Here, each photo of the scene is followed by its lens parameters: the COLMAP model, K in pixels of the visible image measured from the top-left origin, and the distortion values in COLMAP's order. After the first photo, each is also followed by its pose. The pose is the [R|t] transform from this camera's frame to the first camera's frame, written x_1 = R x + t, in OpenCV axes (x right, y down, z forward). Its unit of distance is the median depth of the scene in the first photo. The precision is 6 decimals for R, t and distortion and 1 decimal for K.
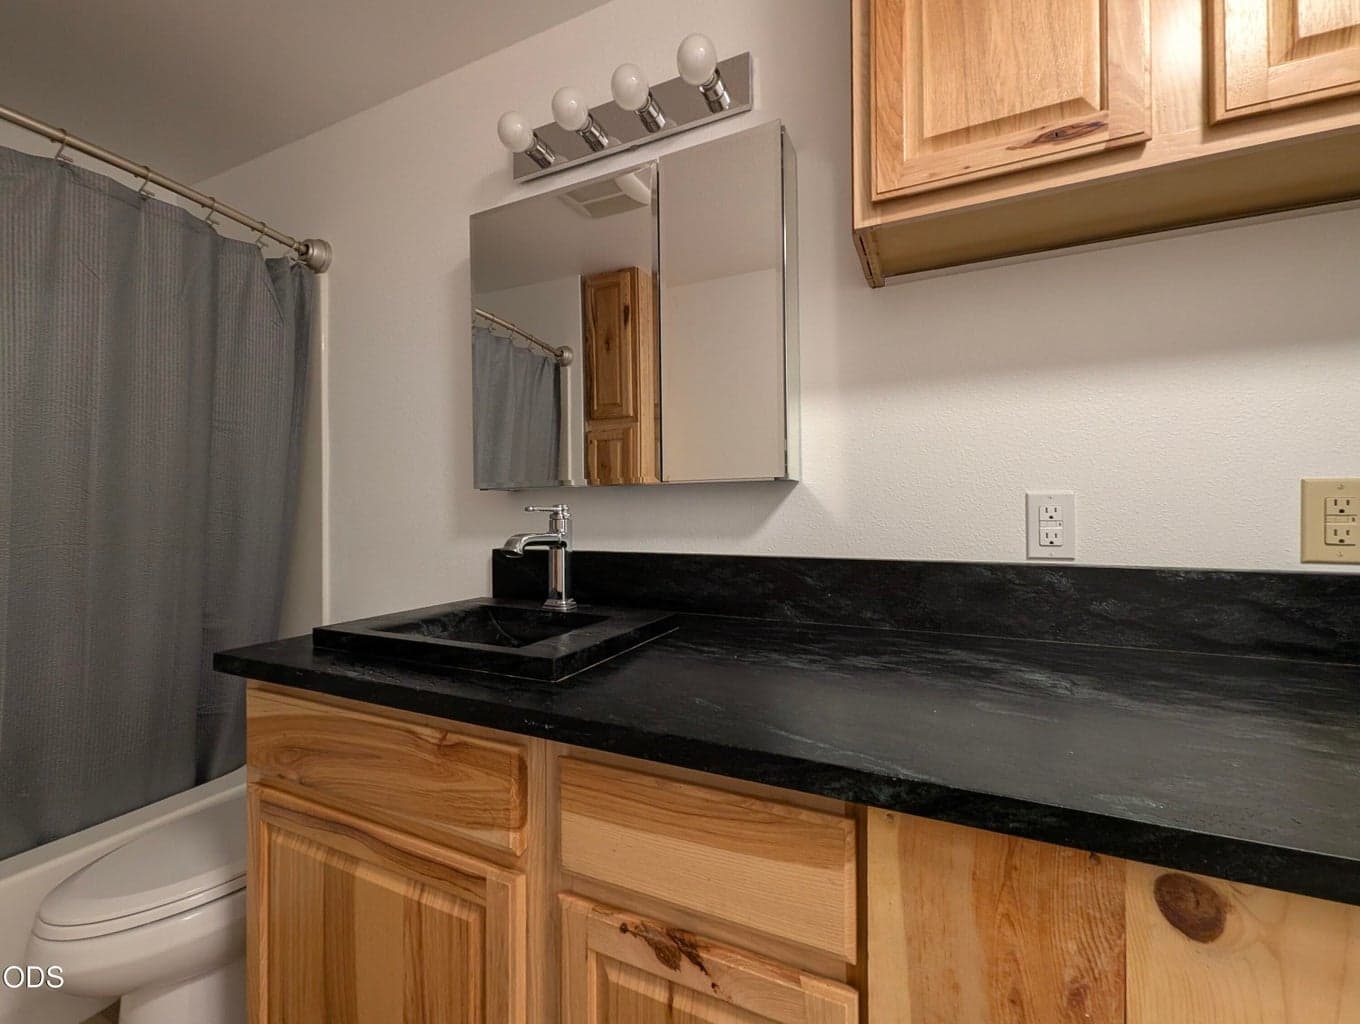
lens RADIAL K [[549.9, 0, 680.0], [0, 549.9, 512.0], [0, 0, 1]] dist [-0.000473, -0.000162]
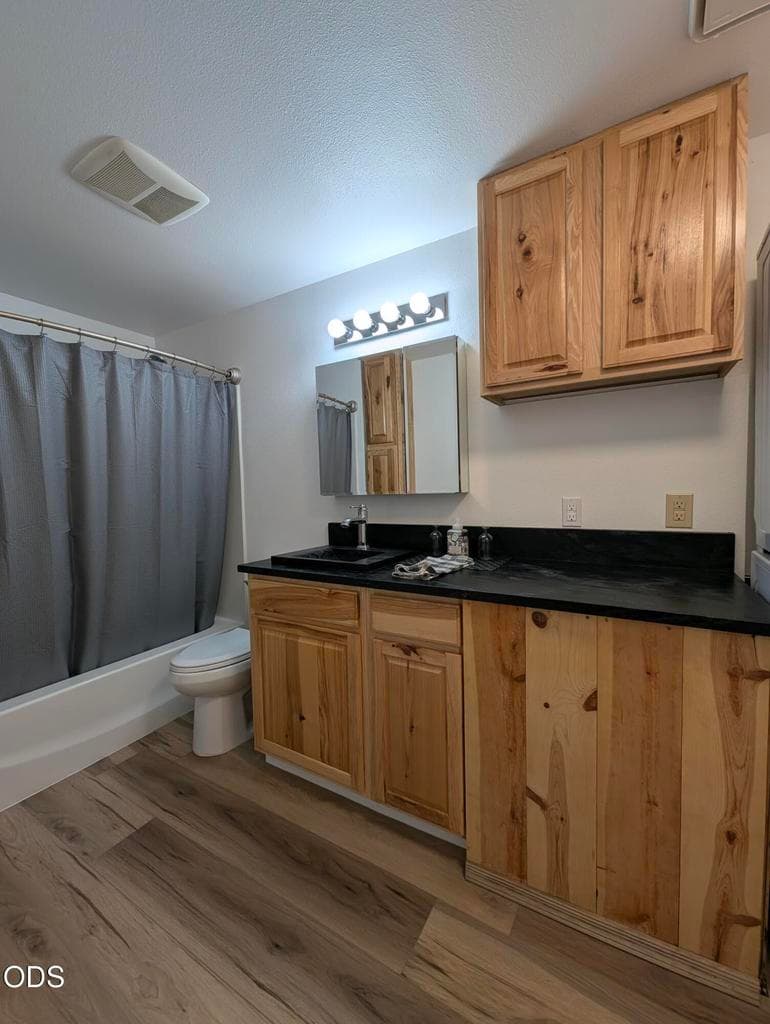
lens RADIAL K [[417.9, 0, 385.0], [0, 417.9, 512.0], [0, 0, 1]] dist [-0.000152, 0.000003]
pose [[0.993824, -0.013383, -0.110162, 0.084887], [0.019990, 0.998053, 0.059085, -0.104412], [0.109157, -0.060922, 0.992156, -0.905831]]
